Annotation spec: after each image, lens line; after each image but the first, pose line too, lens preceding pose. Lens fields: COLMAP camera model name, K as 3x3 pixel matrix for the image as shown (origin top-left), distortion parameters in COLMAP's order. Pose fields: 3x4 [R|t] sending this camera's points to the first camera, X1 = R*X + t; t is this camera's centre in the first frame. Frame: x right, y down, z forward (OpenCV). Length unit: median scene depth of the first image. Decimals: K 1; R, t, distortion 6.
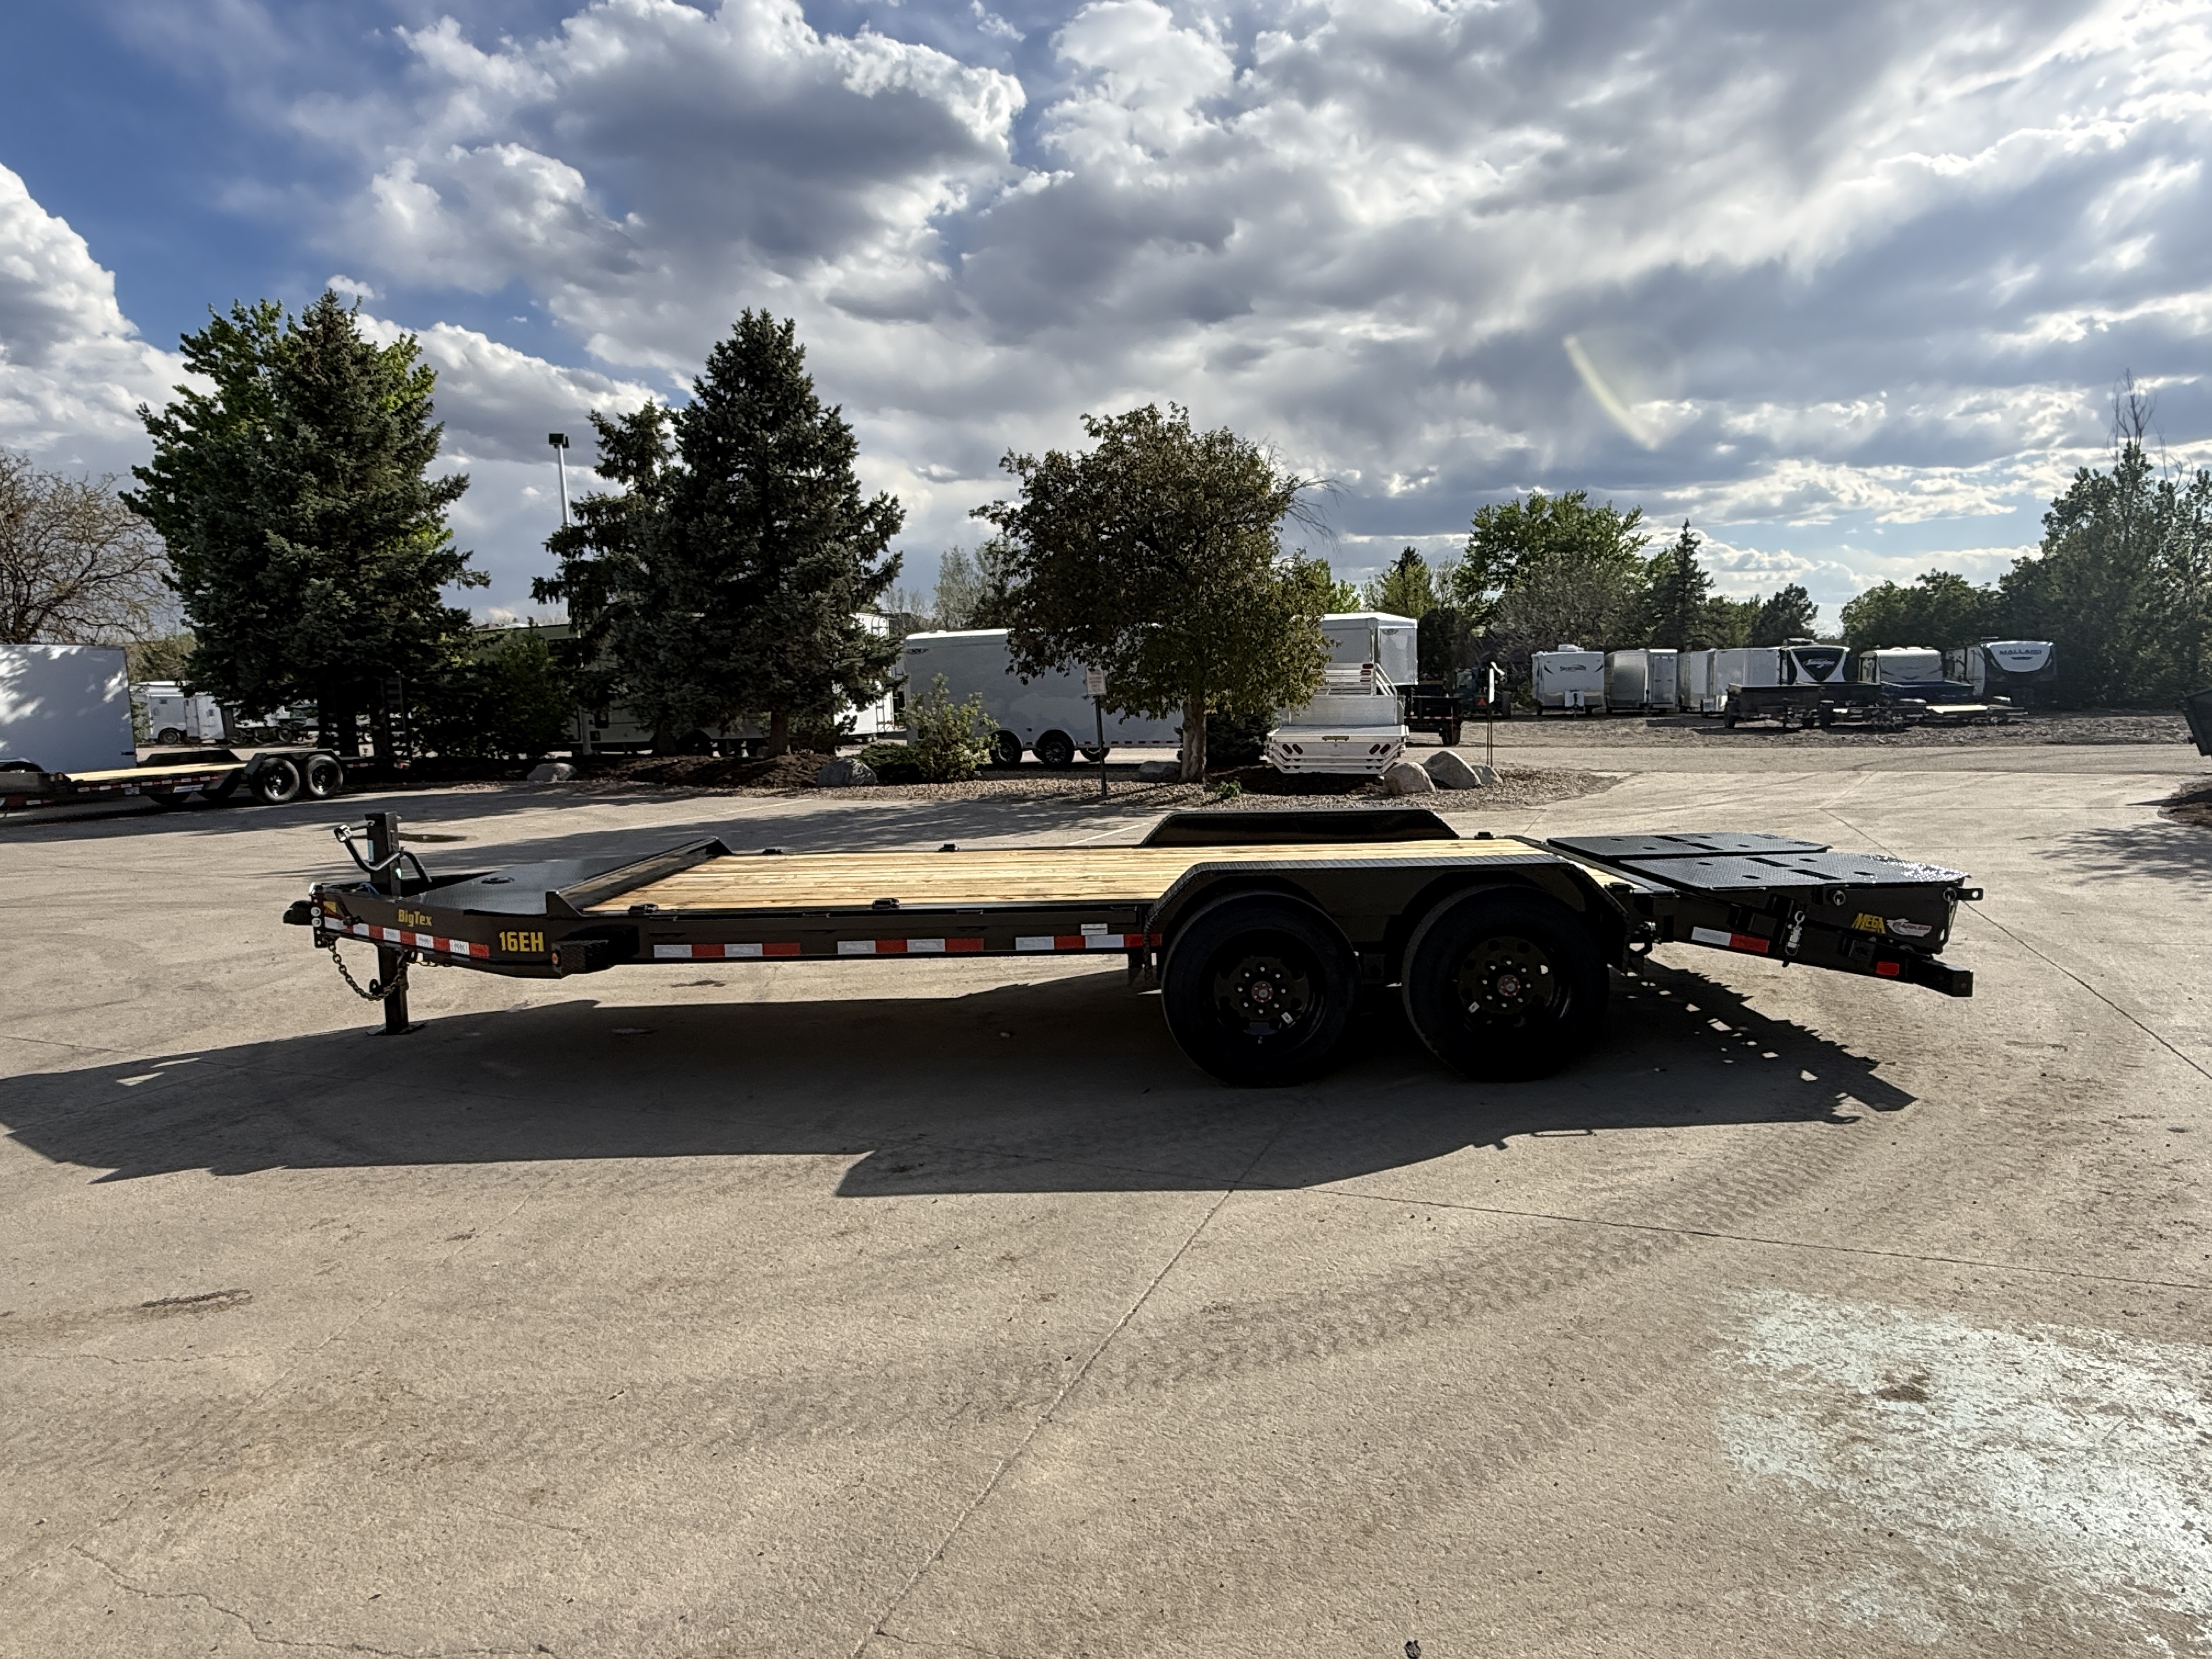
lens RADIAL K [[1335.7, 0, 1099.4], [0, 1335.7, 816.3], [0, 0, 1]] dist [-0.002332, 0.002336]
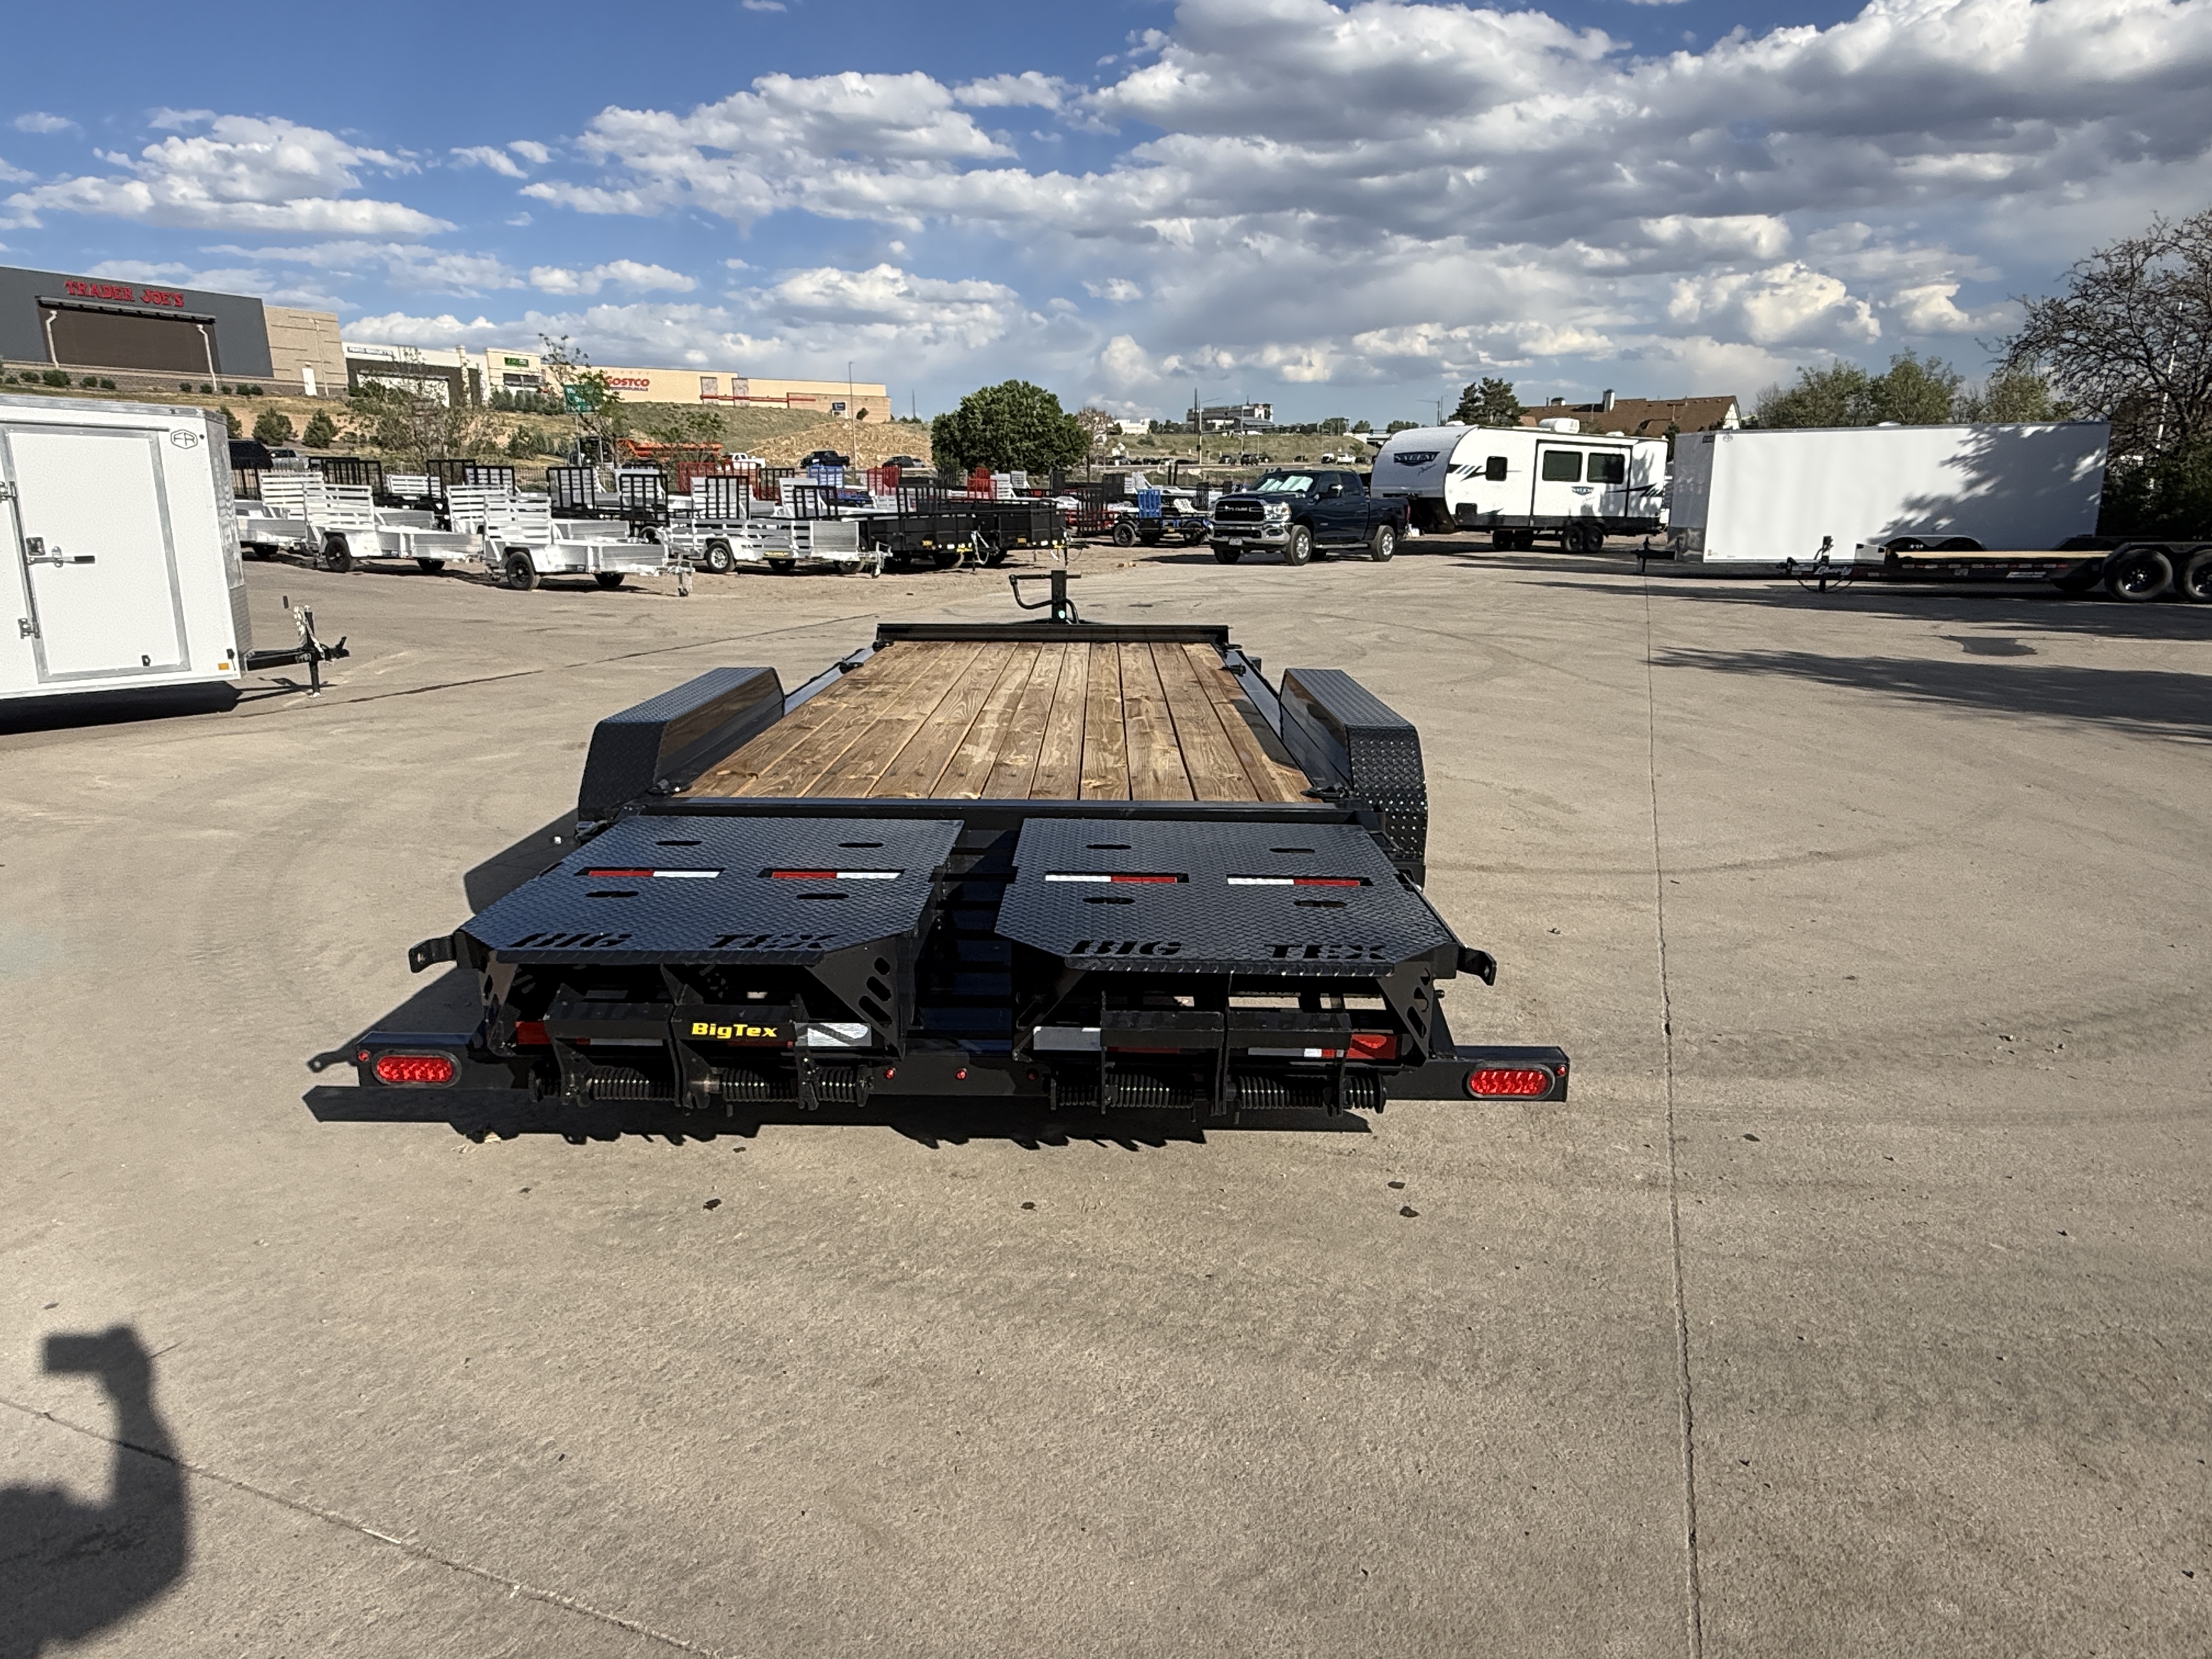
lens RADIAL K [[1335.7, 0, 1093.7], [0, 1335.7, 814.5], [0, 0, 1]] dist [-0.002332, 0.002336]
pose [[0.011813, 0.255774, -0.966664, 0.241839], [-0.092865, 0.962834, 0.253626, -0.030907], [0.995609, 0.086773, 0.035126, 0.263342]]
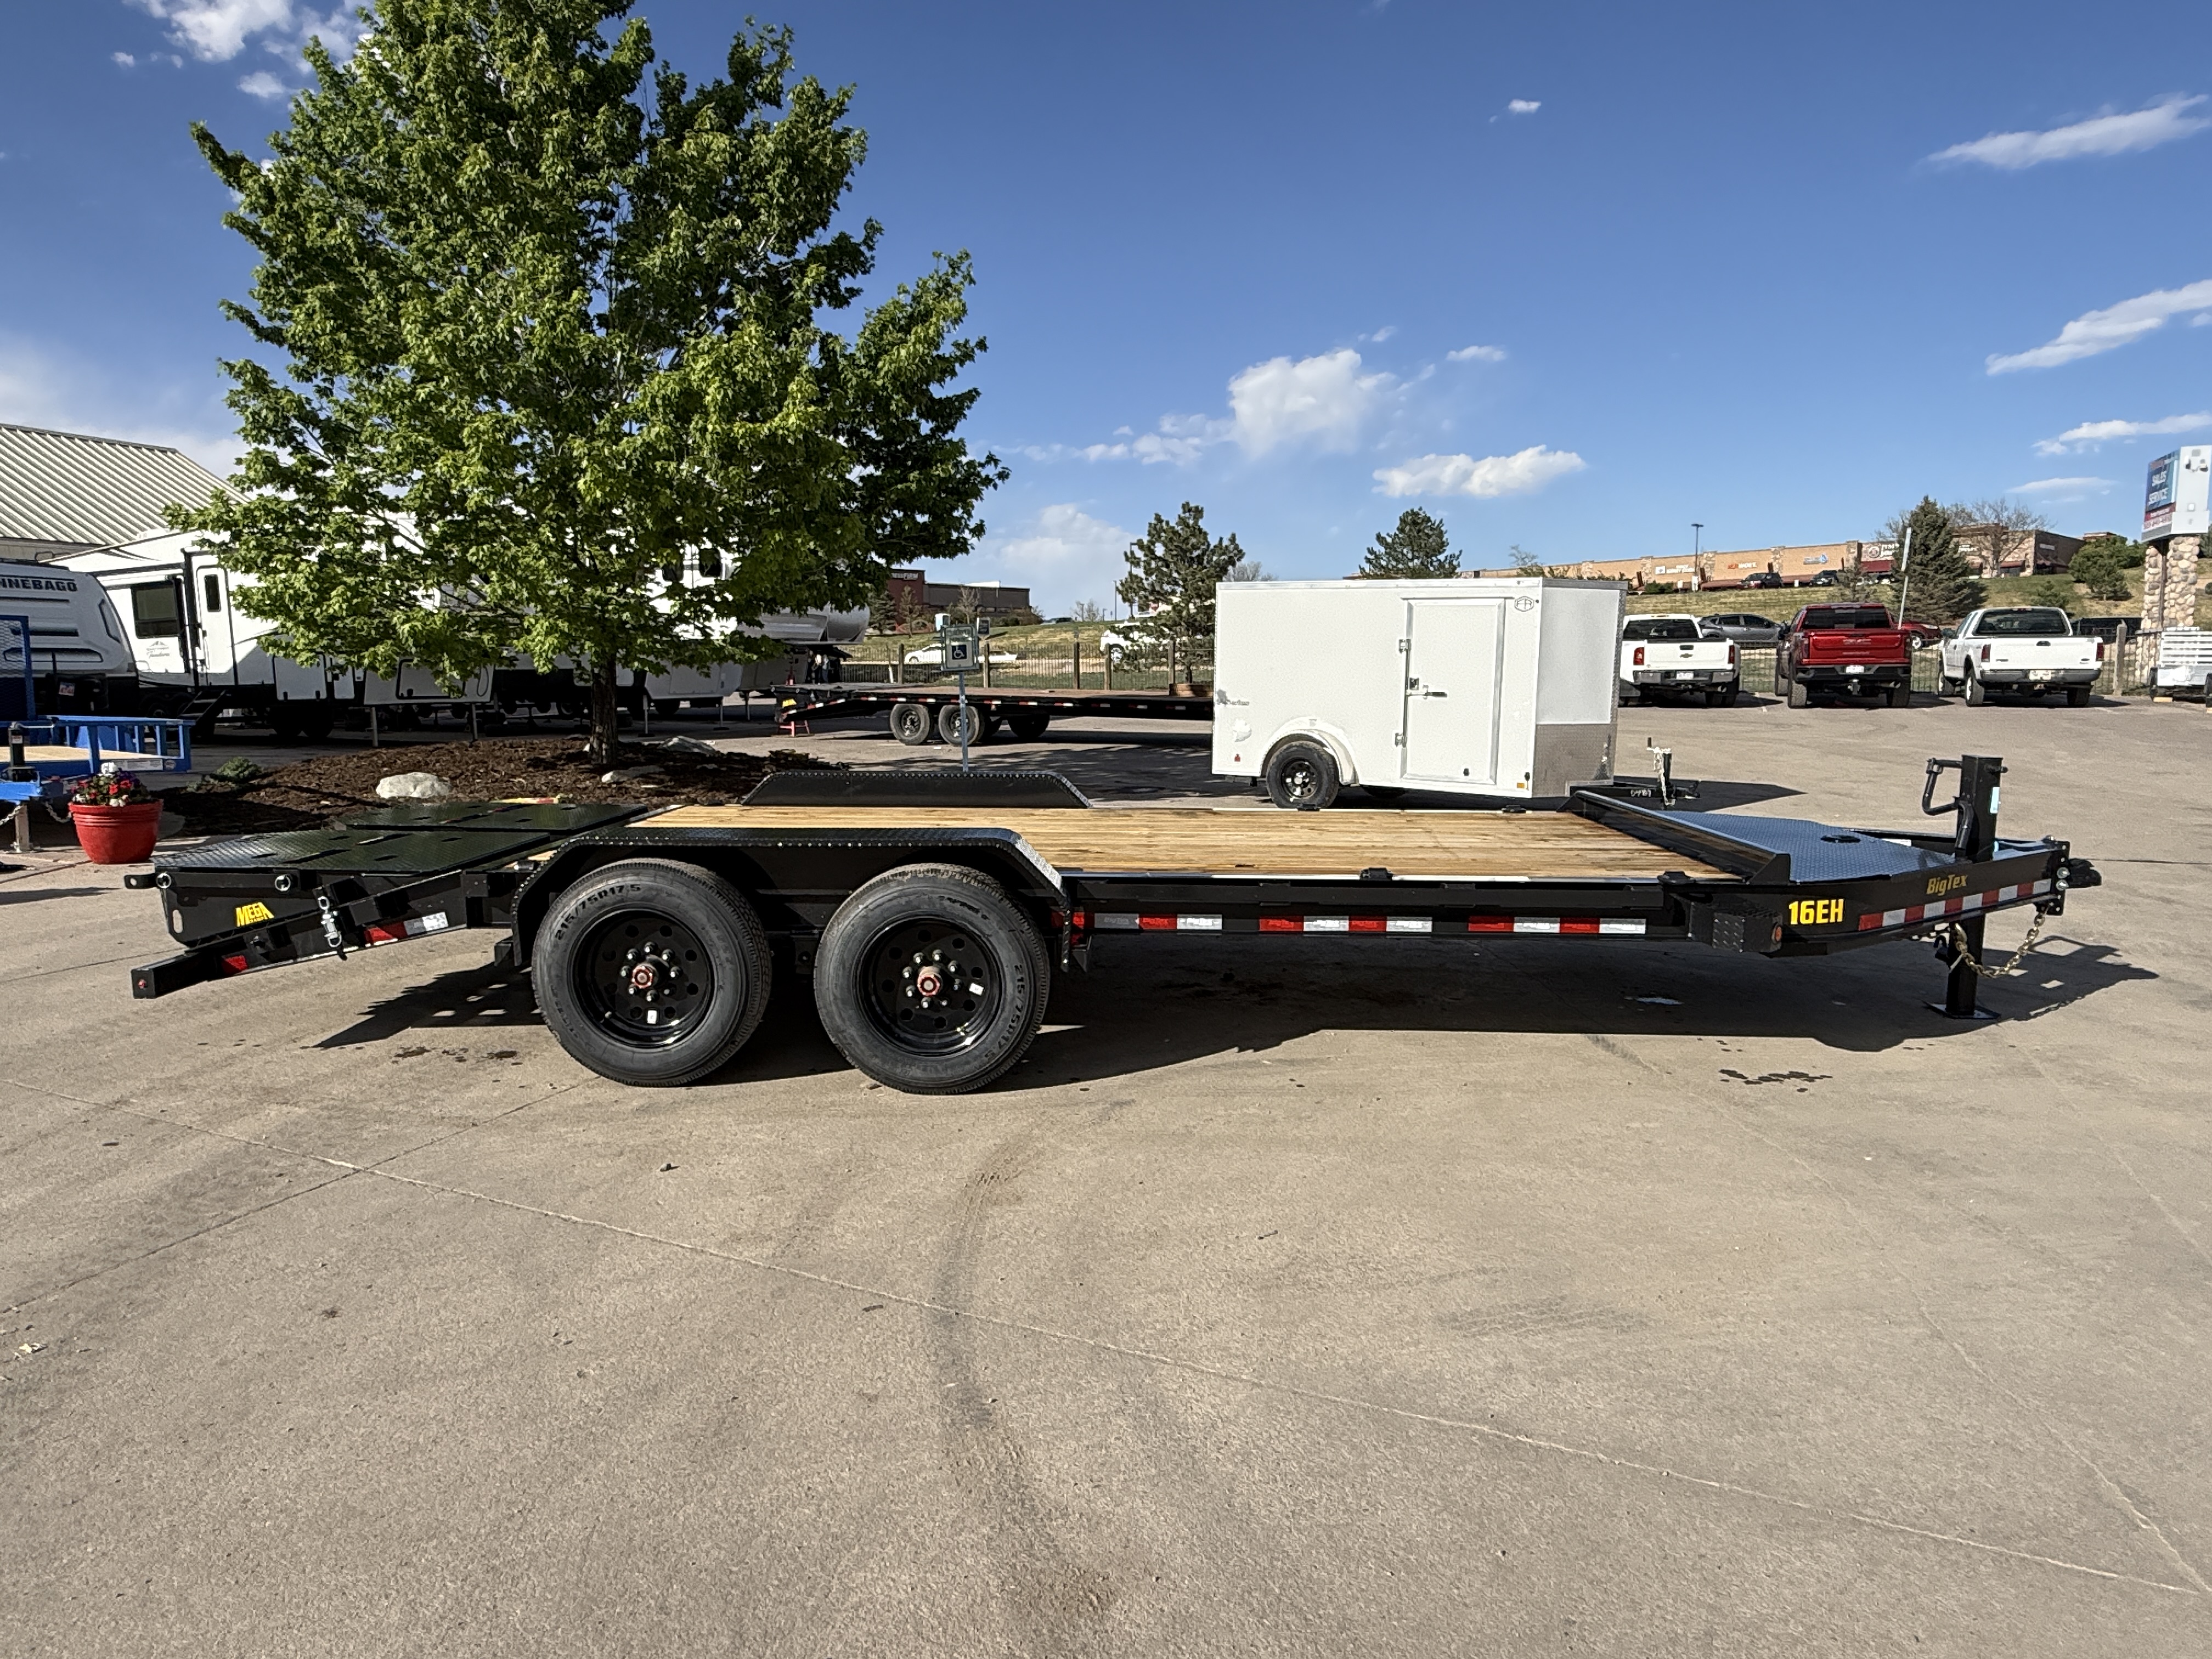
lens RADIAL K [[1335.7, 0, 1106.3], [0, 1335.7, 846.0], [0, 0, 1]] dist [-0.002332, 0.002336]
pose [[-0.999646, 0.018444, 0.019169, 0.000092], [0.022287, 0.974097, 0.225031, -0.039065], [-0.014522, 0.225378, -0.974163, 0.480757]]
